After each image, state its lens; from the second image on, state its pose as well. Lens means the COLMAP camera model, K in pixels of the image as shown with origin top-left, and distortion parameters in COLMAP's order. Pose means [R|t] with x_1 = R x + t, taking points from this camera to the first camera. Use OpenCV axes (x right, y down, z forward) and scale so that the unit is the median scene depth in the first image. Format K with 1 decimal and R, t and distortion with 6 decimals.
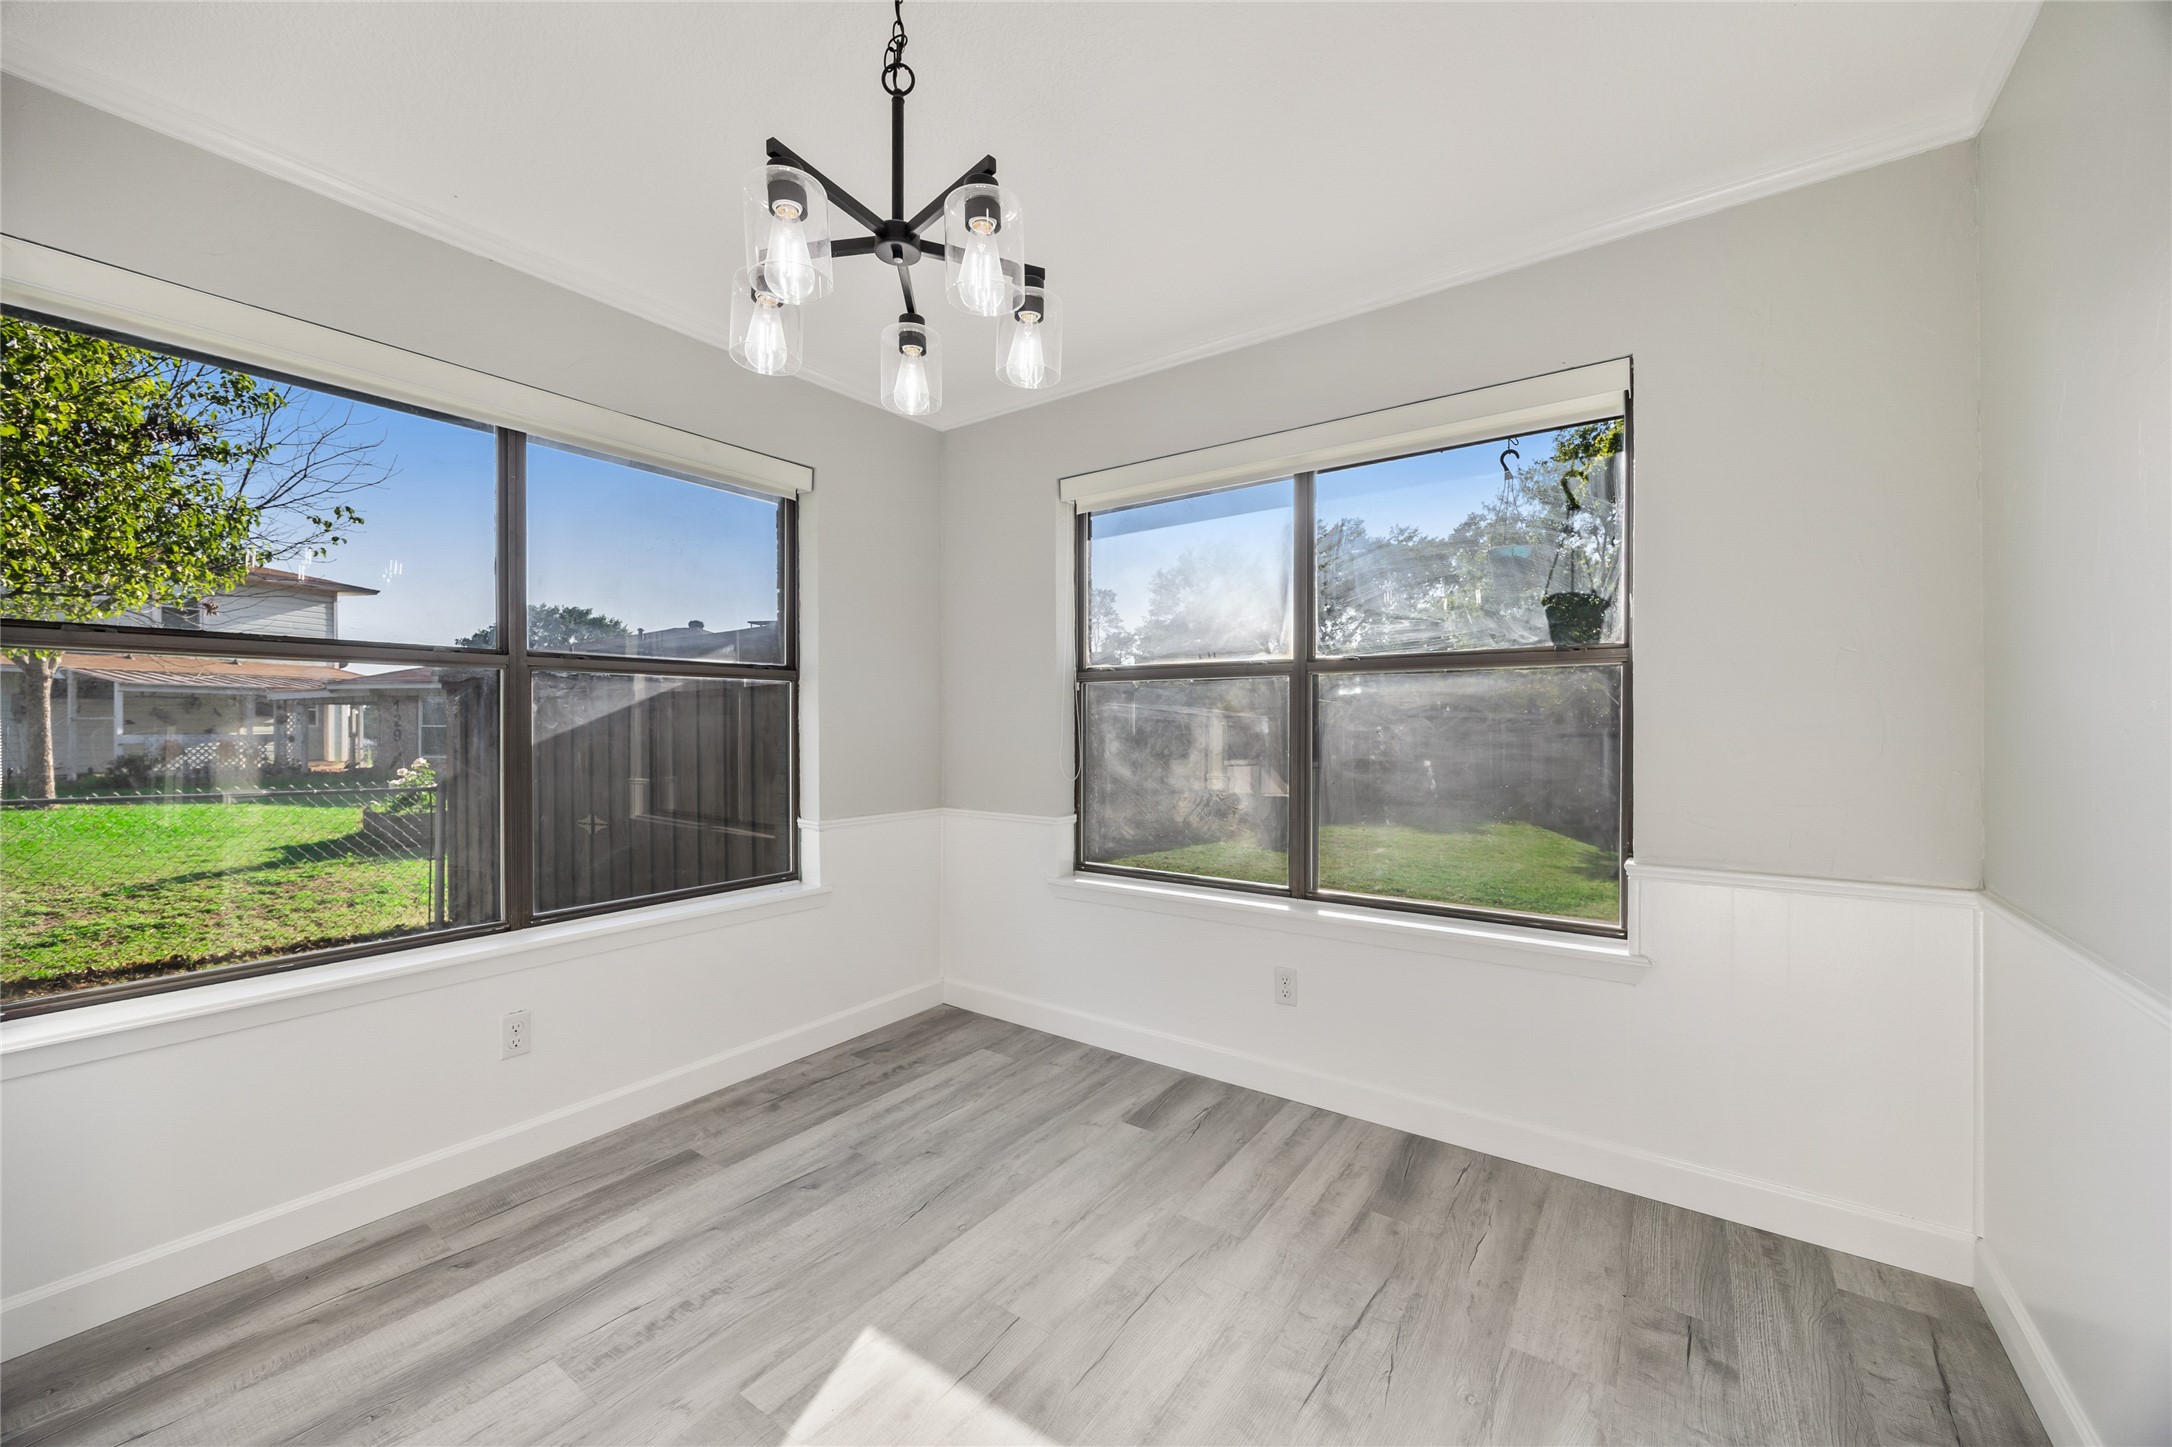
lens RADIAL K [[841.4, 0, 1057.5], [0, 841.4, 728.2], [0, 0, 1]] dist [-0.001913, 0.000184]
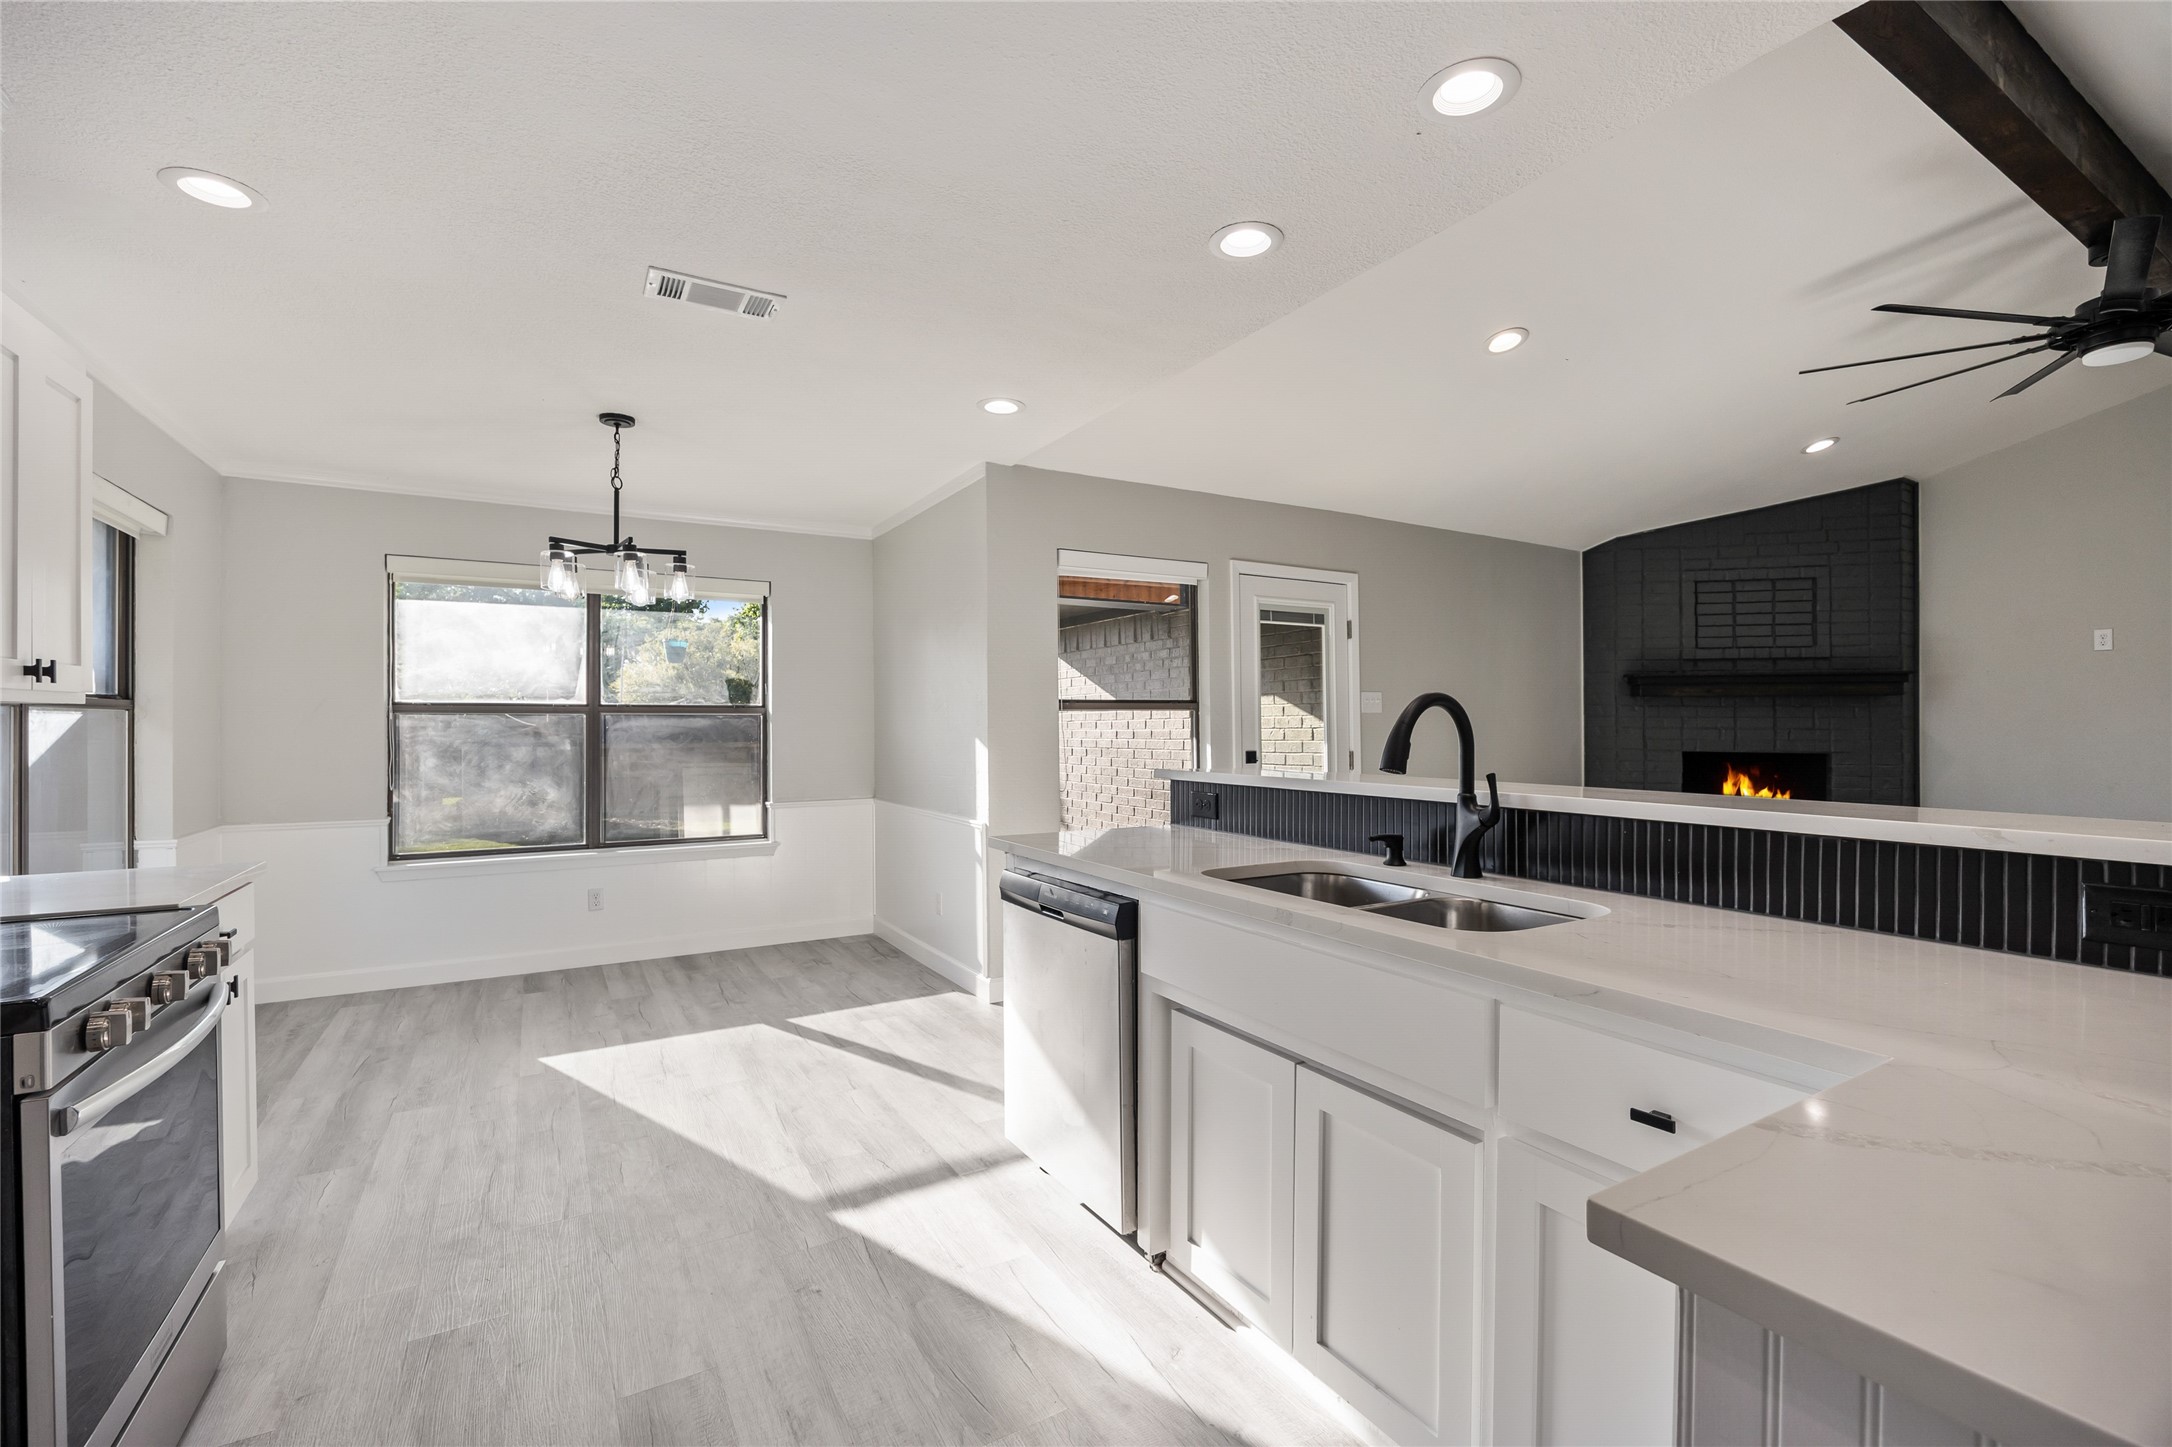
lens RADIAL K [[962.4, 0, 1086.7], [0, 962.4, 732.5], [0, 0, 1]] dist [-0.003160, -0.000036]
pose [[0.402795, -0.005367, 0.915274, -1.122722], [0.011296, 0.999936, 0.000893, -0.018699], [-0.915220, 0.009979, 0.402830, -0.695705]]
